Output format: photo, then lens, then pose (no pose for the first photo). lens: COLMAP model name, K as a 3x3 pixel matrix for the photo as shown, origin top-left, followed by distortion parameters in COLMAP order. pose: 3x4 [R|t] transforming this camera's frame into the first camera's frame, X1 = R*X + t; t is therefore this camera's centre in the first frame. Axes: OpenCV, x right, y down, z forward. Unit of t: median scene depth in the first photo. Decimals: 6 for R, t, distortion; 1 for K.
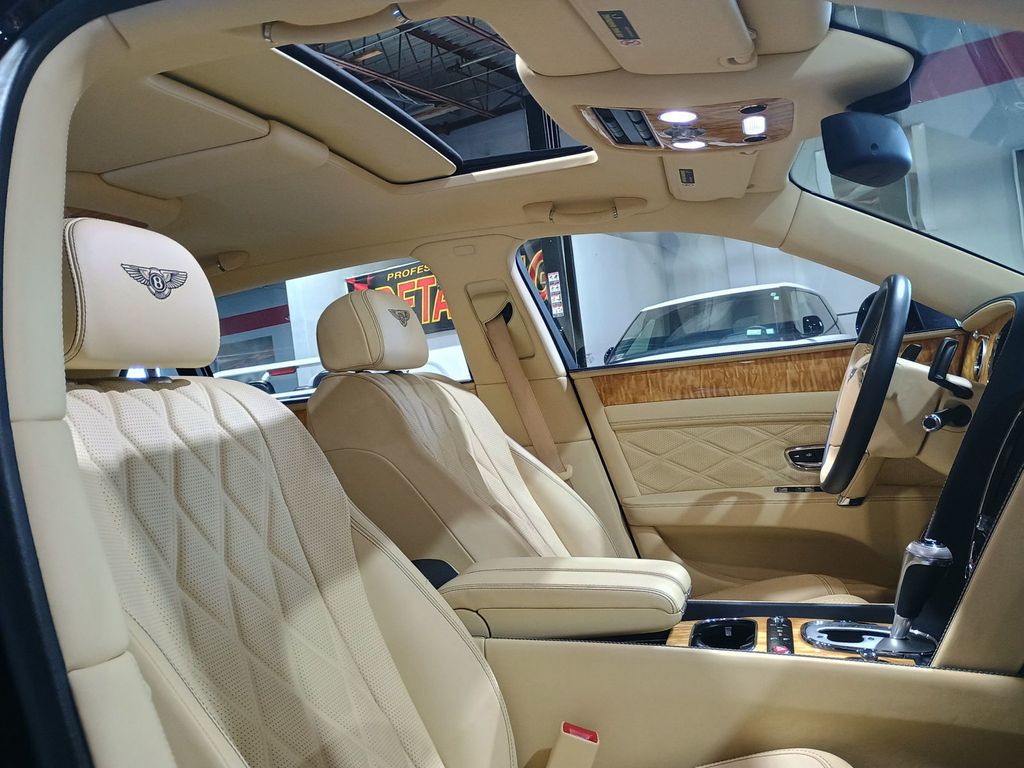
lens RADIAL K [[893.1, 0, 514.9], [0, 893.1, 368.3], [0, 0, 1]] dist [0.058007, -0.073147]
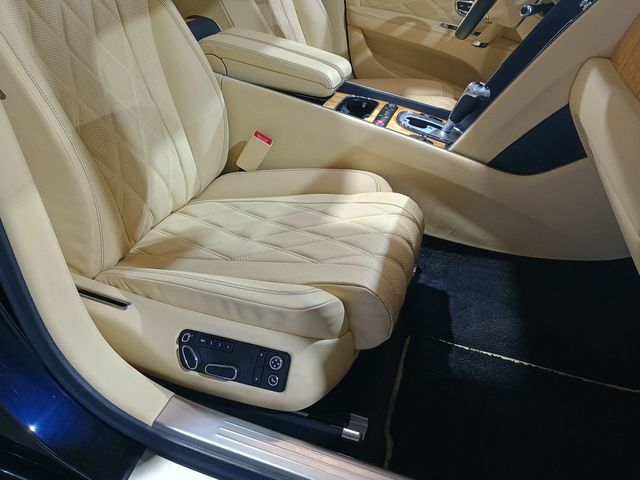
lens RADIAL K [[558.2, 0, 323.3], [0, 558.2, 241.4], [0, 0, 1]] dist [0.058007, -0.073147]
pose [[0.970782, 0.216074, 0.104373, 0.116244], [-0.237651, 0.805504, 0.542848, -0.079036], [0.033223, -0.551792, 0.833320, -0.076744]]
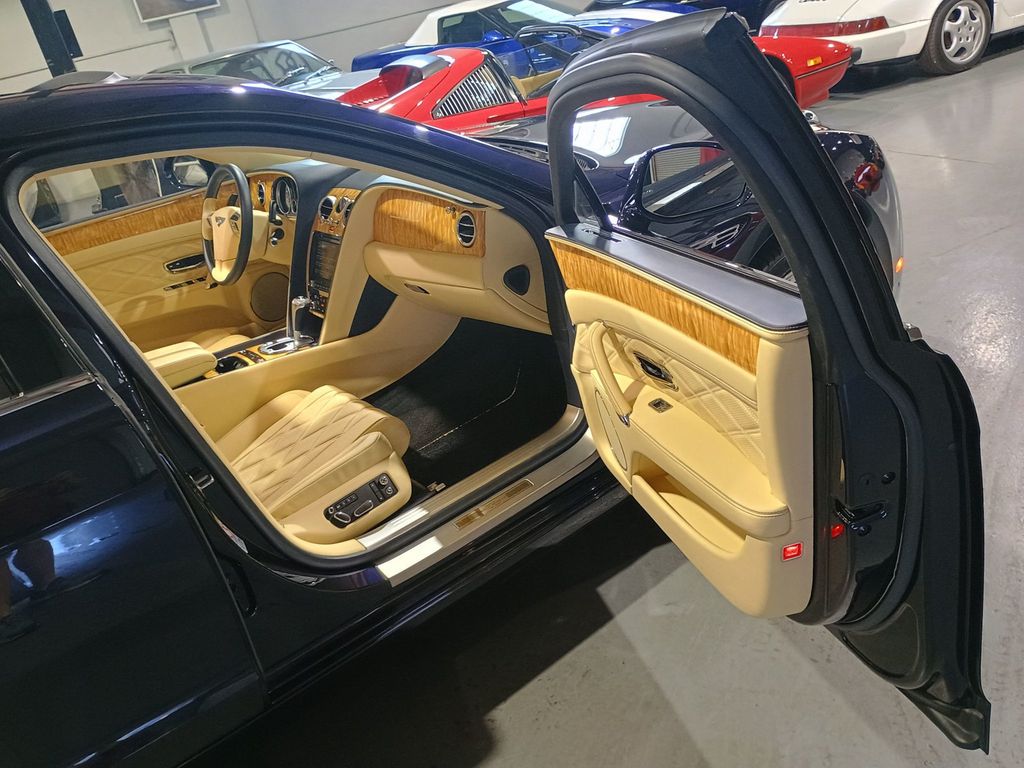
lens RADIAL K [[893.1, 0, 527.7], [0, 893.1, 387.6], [0, 0, 1]] dist [0.058007, -0.073147]
pose [[0.596968, -0.342763, 0.725357, -0.968716], [0.106901, 0.930059, 0.351514, -0.349933], [-0.795111, -0.132301, 0.591857, -0.892601]]
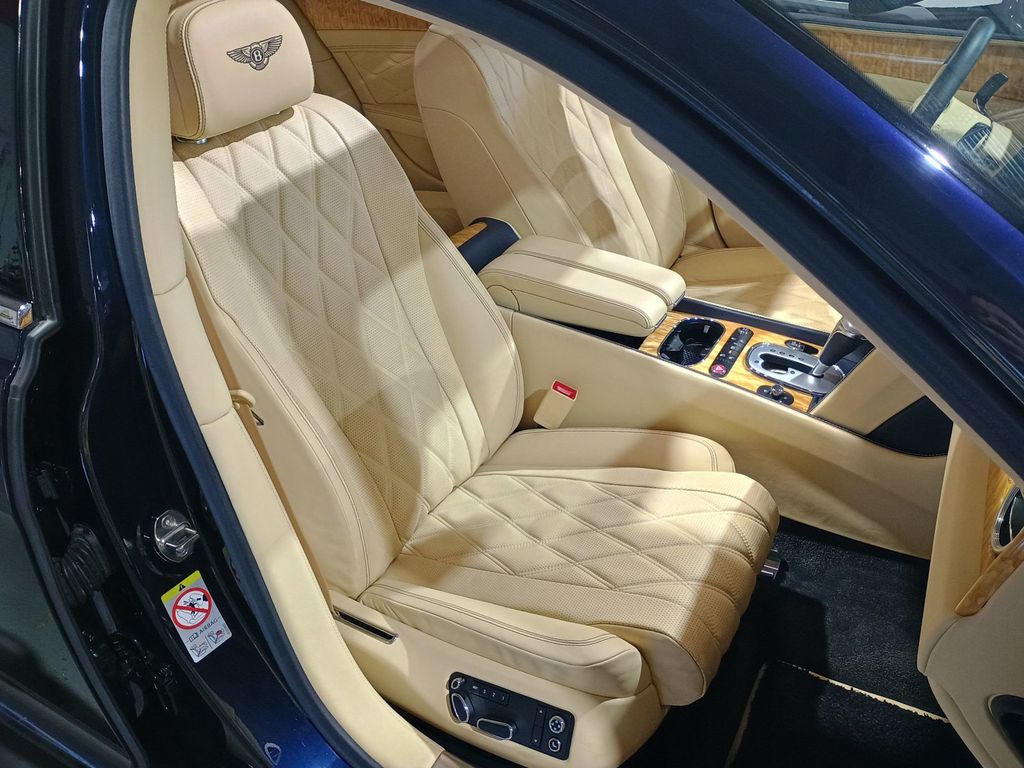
lens RADIAL K [[893.1, 0, 510.0], [0, 893.1, 375.8], [0, 0, 1]] dist [0.058007, -0.073147]
pose [[0.969326, 0.195441, -0.149029, 0.191135], [-0.074333, 0.811080, 0.580193, -0.425646], [0.234268, -0.551319, 0.800728, -0.148479]]
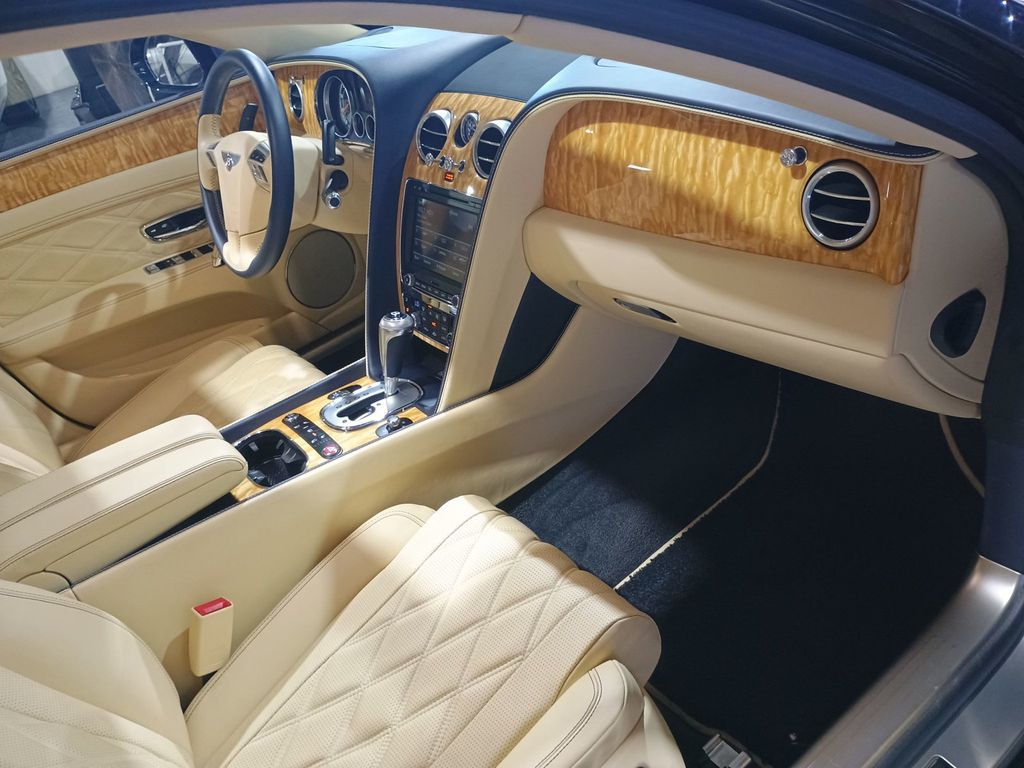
lens RADIAL K [[893.1, 0, 528.9], [0, 893.1, 398.8], [0, 0, 1]] dist [0.058007, -0.073147]
pose [[0.600758, -0.455850, 0.656728, -0.287671], [0.134977, 0.867538, 0.478705, -0.270212], [-0.787954, -0.198943, 0.582709, 0.118512]]
